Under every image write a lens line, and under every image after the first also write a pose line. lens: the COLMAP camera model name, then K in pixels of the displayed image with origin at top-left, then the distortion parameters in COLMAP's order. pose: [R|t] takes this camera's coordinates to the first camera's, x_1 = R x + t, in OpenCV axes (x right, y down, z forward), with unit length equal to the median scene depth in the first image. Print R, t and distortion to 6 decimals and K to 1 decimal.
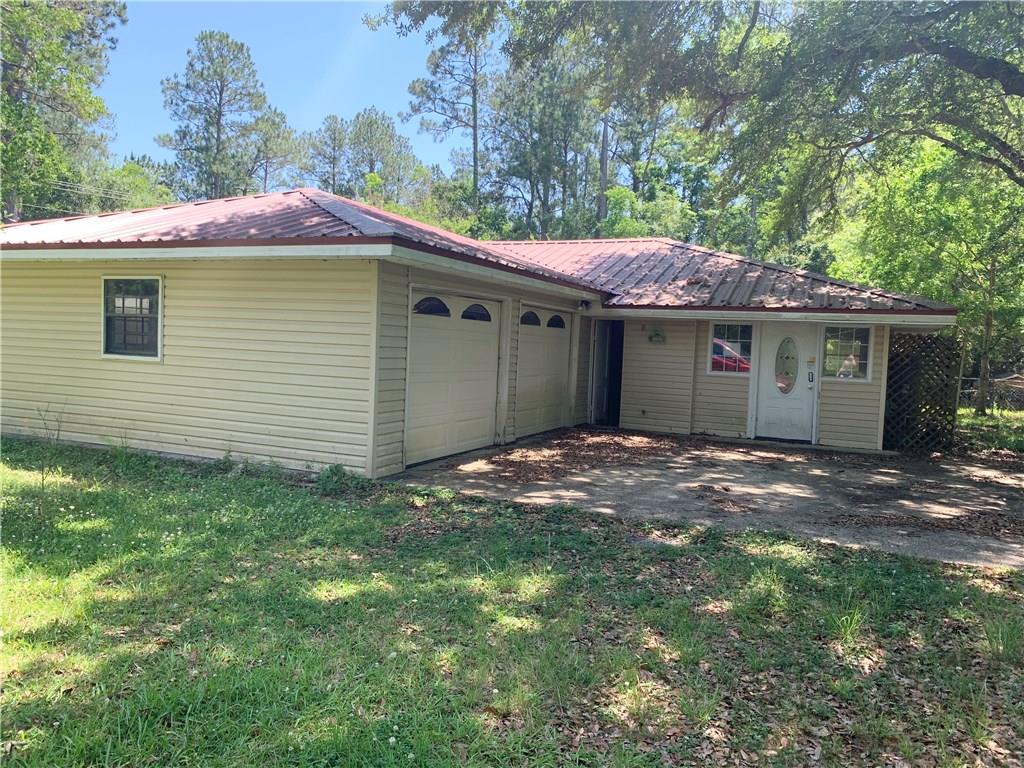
lens RADIAL K [[795.2, 0, 508.6], [0, 795.2, 383.9], [0, 0, 1]] dist [0.033765, -0.023106]
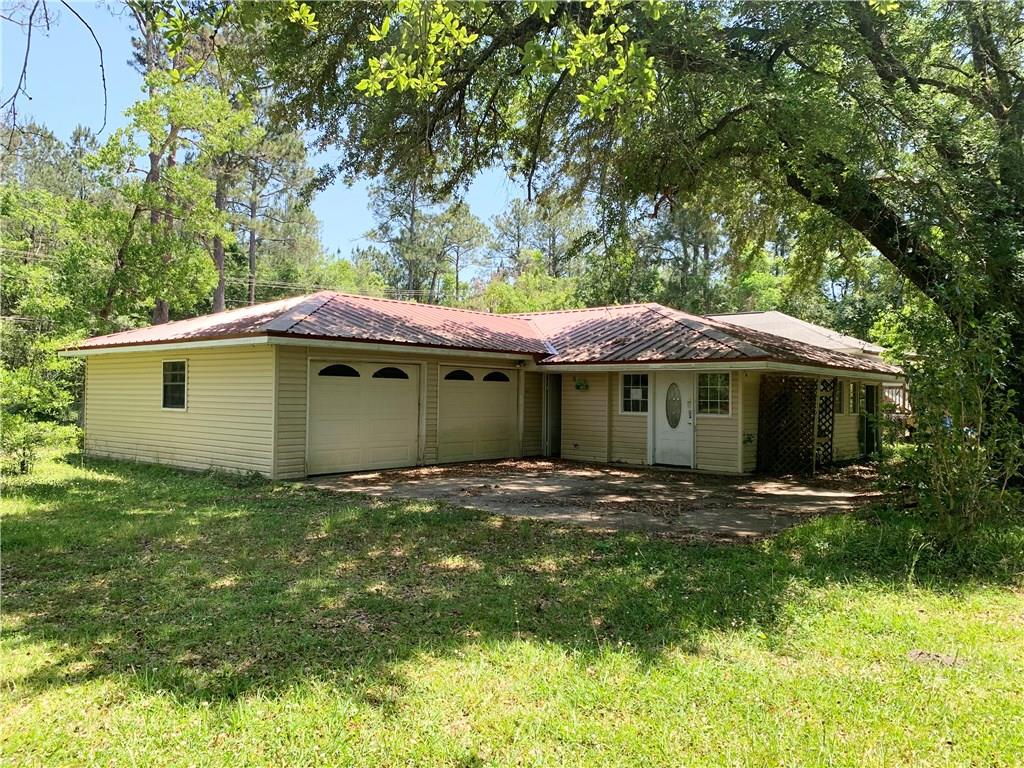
lens RADIAL K [[795.2, 0, 516.0], [0, 795.2, 385.5], [0, 0, 1]] dist [0.033765, -0.023106]
pose [[0.959908, -0.033403, -0.278317, 0.480181], [0.013490, 0.997229, -0.073158, 0.034915], [0.279990, 0.066471, 0.957699, -0.270125]]
